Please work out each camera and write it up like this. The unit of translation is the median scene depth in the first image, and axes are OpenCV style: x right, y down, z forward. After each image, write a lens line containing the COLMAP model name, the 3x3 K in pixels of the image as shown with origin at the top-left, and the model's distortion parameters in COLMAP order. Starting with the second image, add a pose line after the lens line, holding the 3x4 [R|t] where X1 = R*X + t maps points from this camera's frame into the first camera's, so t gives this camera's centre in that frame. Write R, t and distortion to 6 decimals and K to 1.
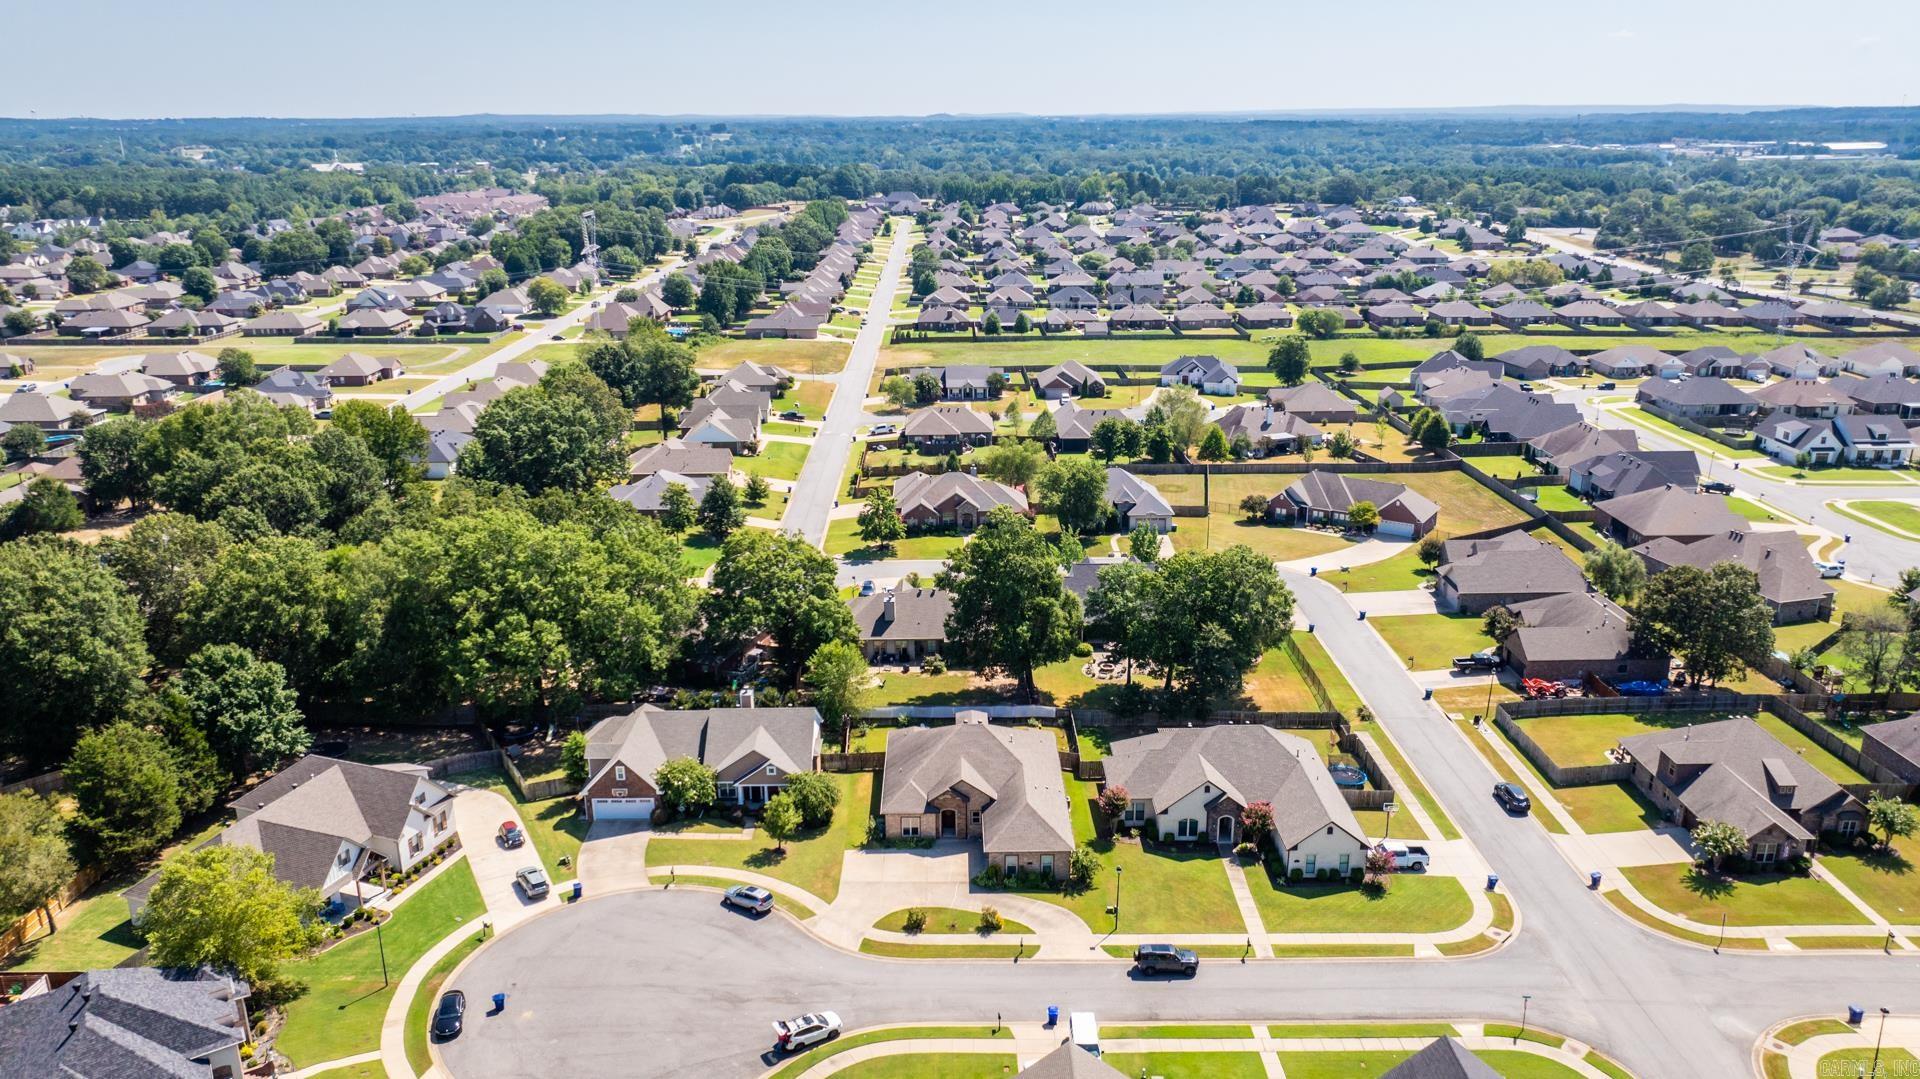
lens RADIAL K [[1347.4, 0, 961.3], [0, 1347.4, 528.0], [0, 0, 1]] dist [-0.032788, 0.032766]
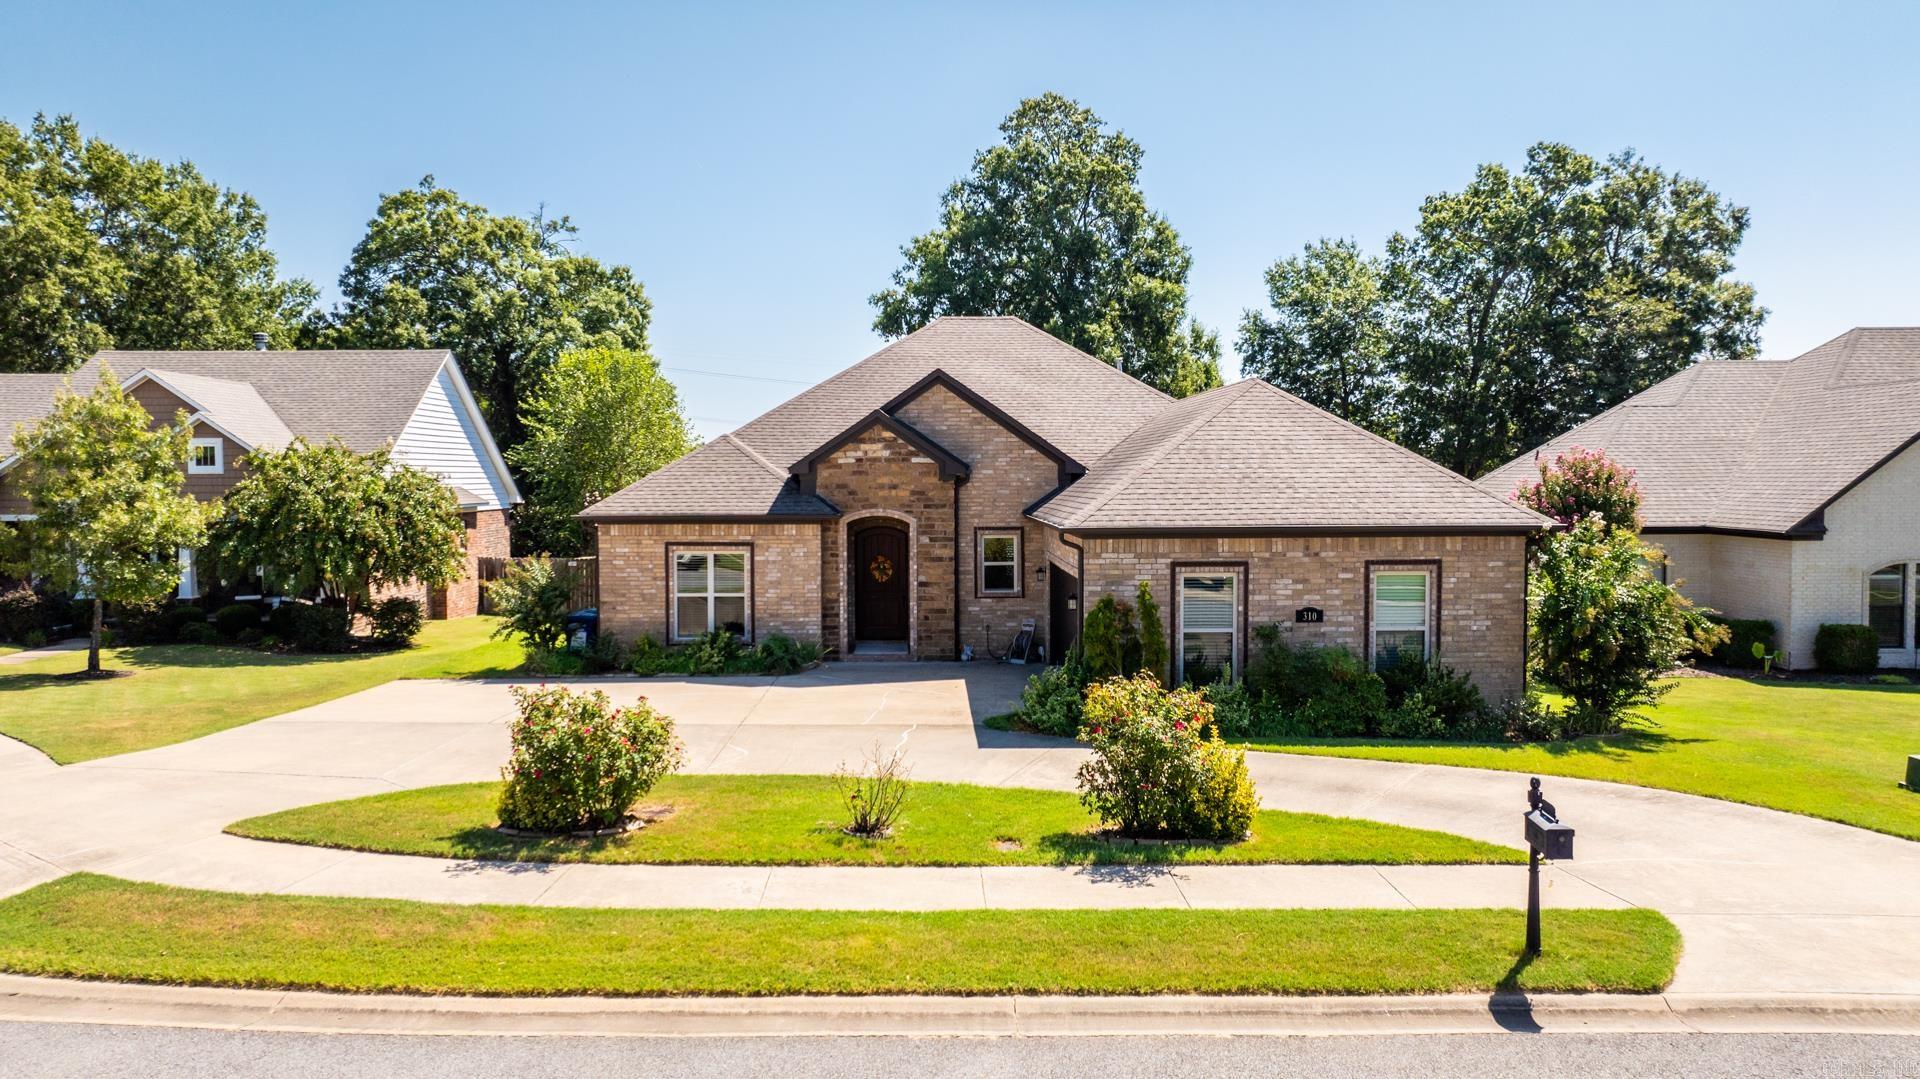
lens RADIAL K [[1347.4, 0, 963.6], [0, 1347.4, 534.5], [0, 0, 1]] dist [-0.032788, 0.032766]
pose [[0.999838, 0.003249, 0.017714, 0.000892], [0.001248, 0.968727, -0.248126, 0.283641], [-0.017966, 0.248108, 0.968566, 0.819523]]
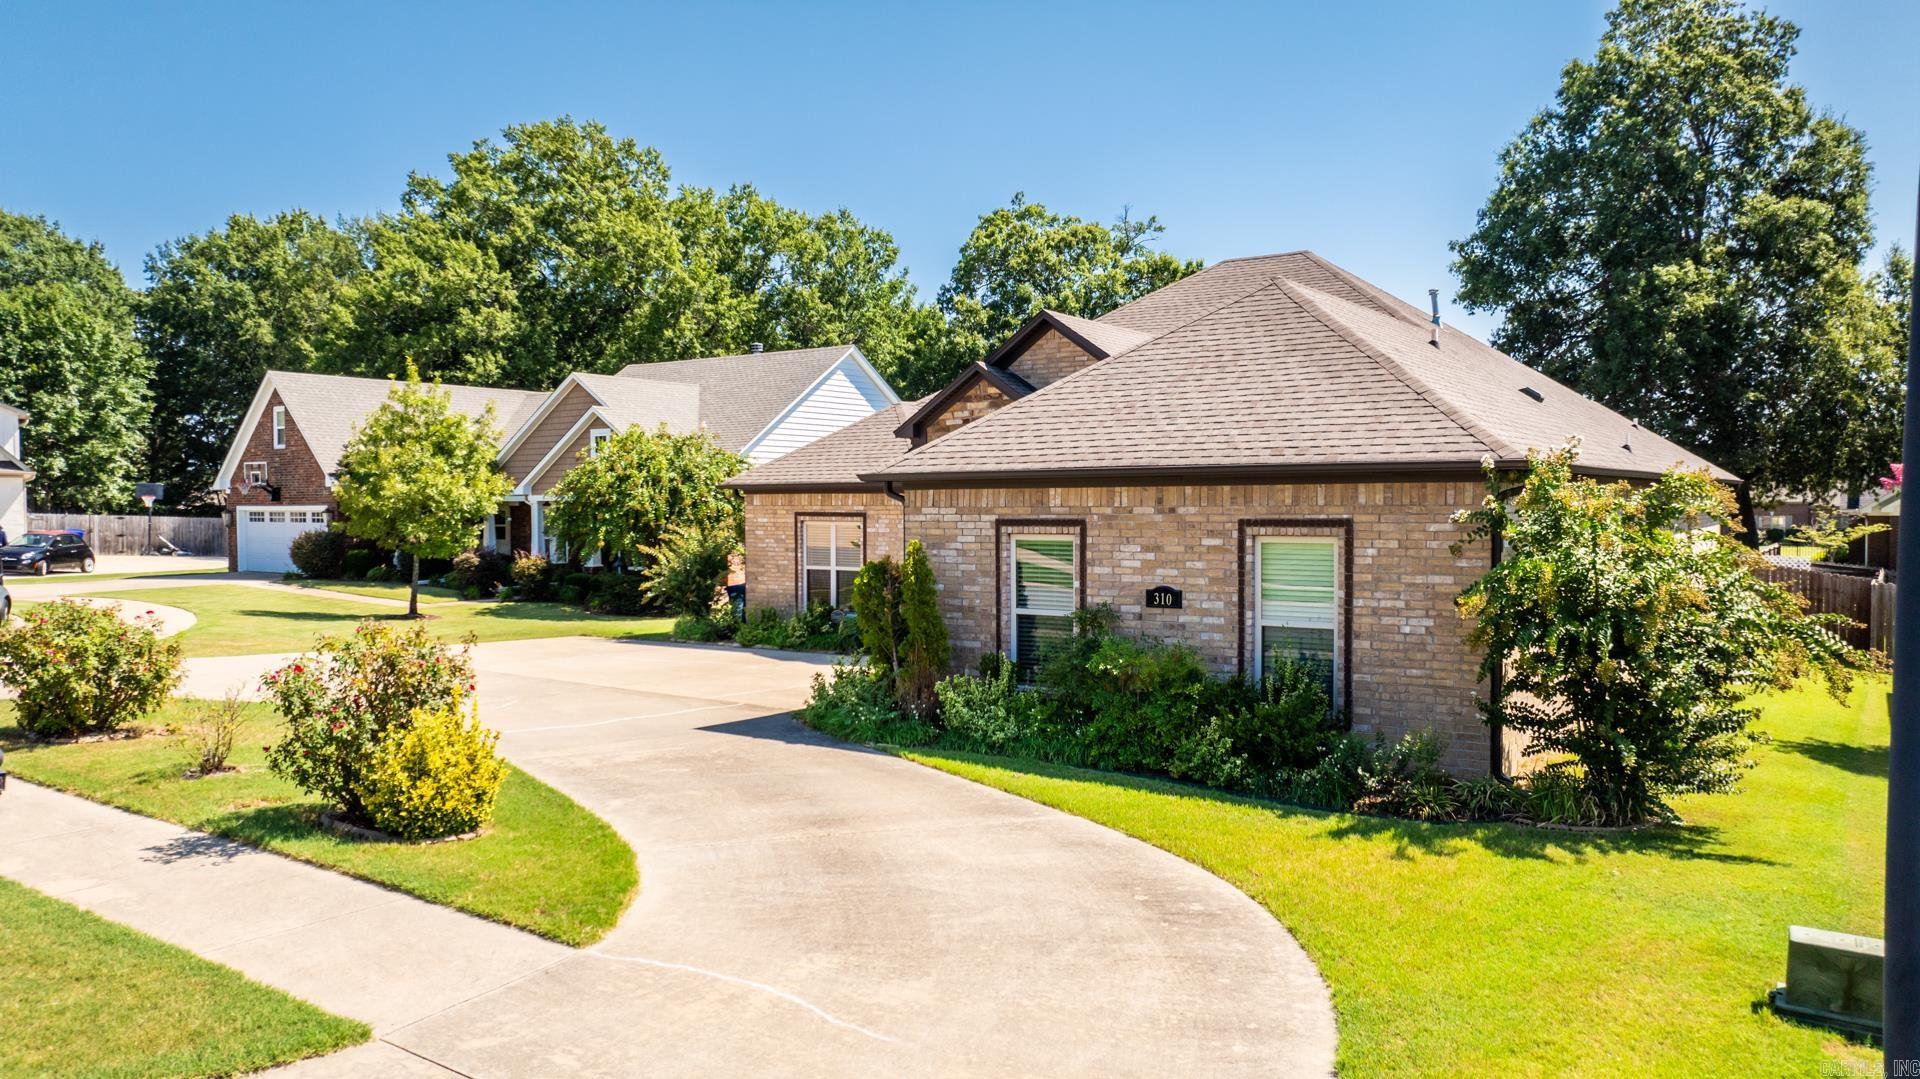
lens RADIAL K [[1347.4, 0, 951.0], [0, 1347.4, 529.9], [0, 0, 1]] dist [-0.032788, 0.032766]
pose [[0.813944, 0.015225, -0.580744, 0.108676], [-0.169153, 0.962554, -0.211843, 0.273161], [0.555772, 0.270663, 0.786040, 0.885435]]
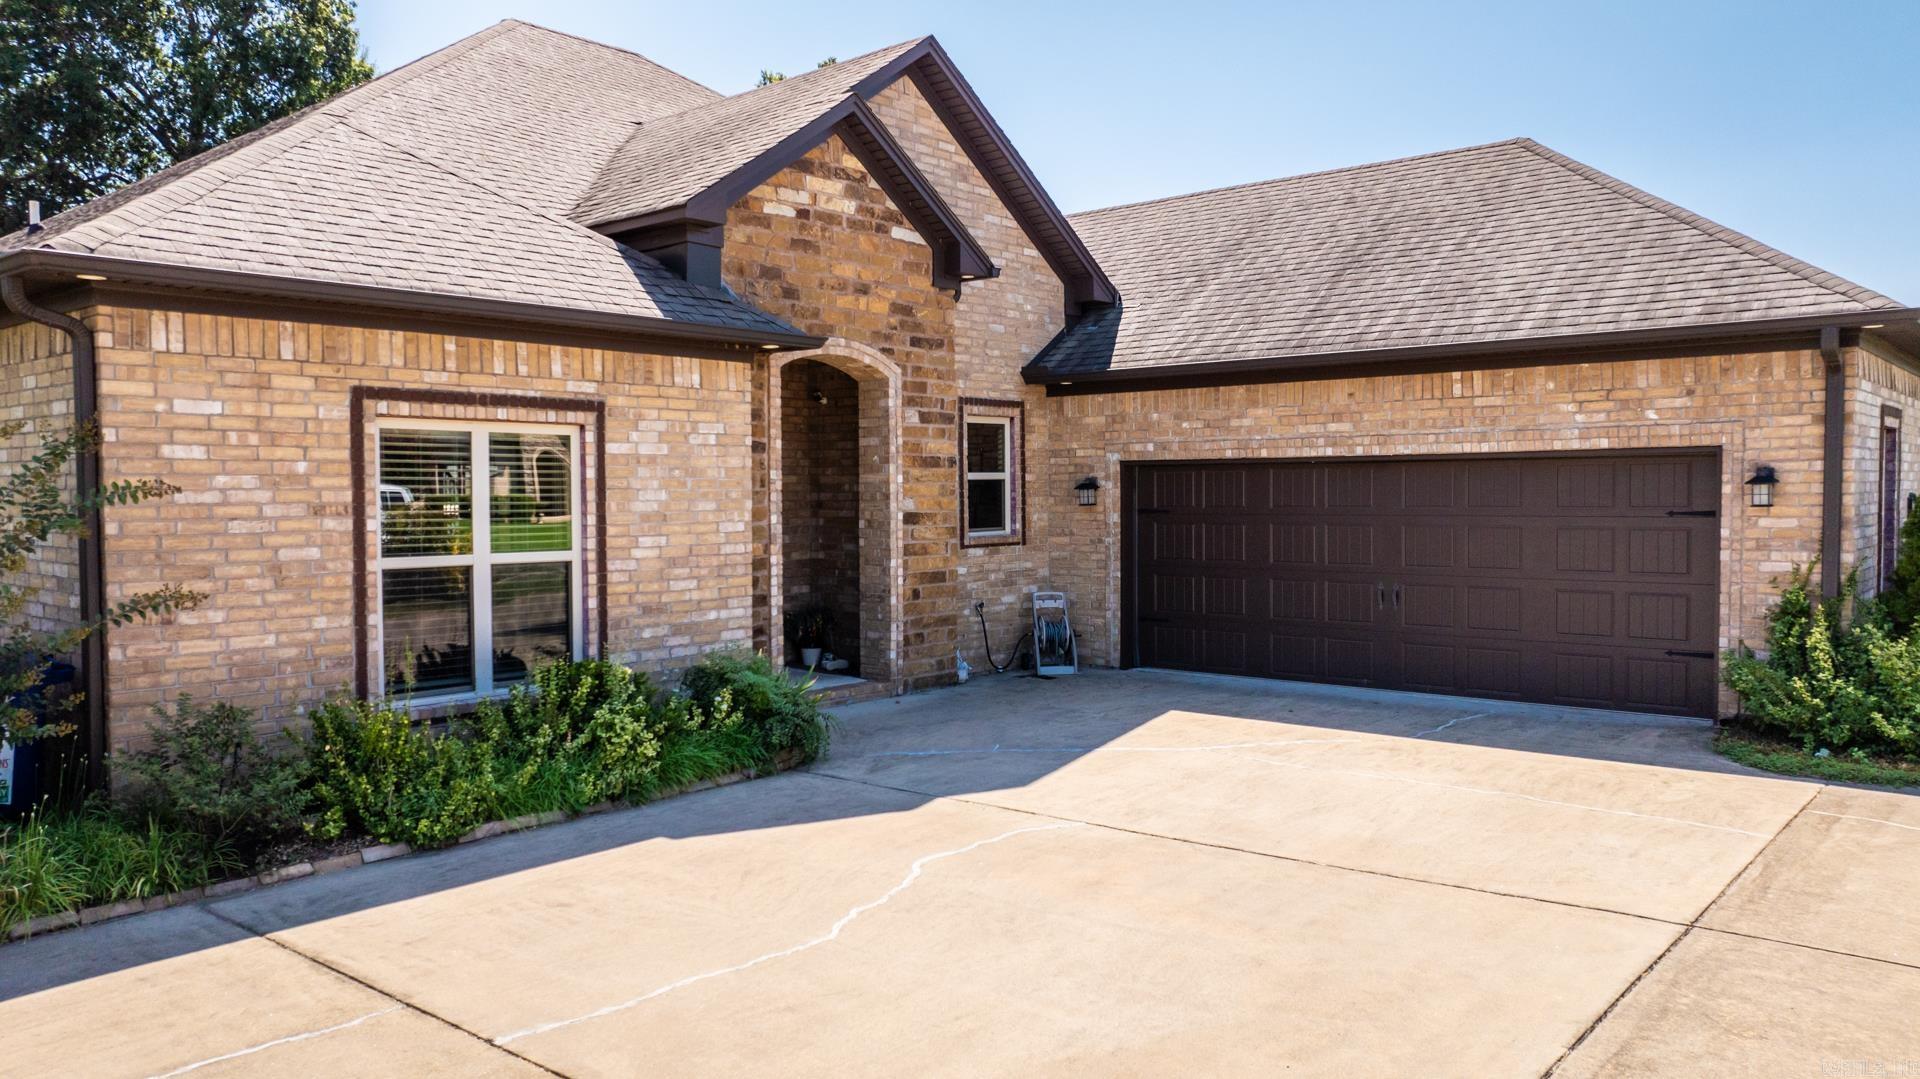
lens RADIAL K [[1347.4, 0, 952.8], [0, 1347.4, 537.6], [0, 0, 1]] dist [-0.032788, 0.032766]
pose [[0.663580, -0.024532, 0.747703, -0.079806], [0.219135, 0.961997, -0.162918, 0.251861], [-0.715291, 0.271957, 0.643737, 0.985579]]
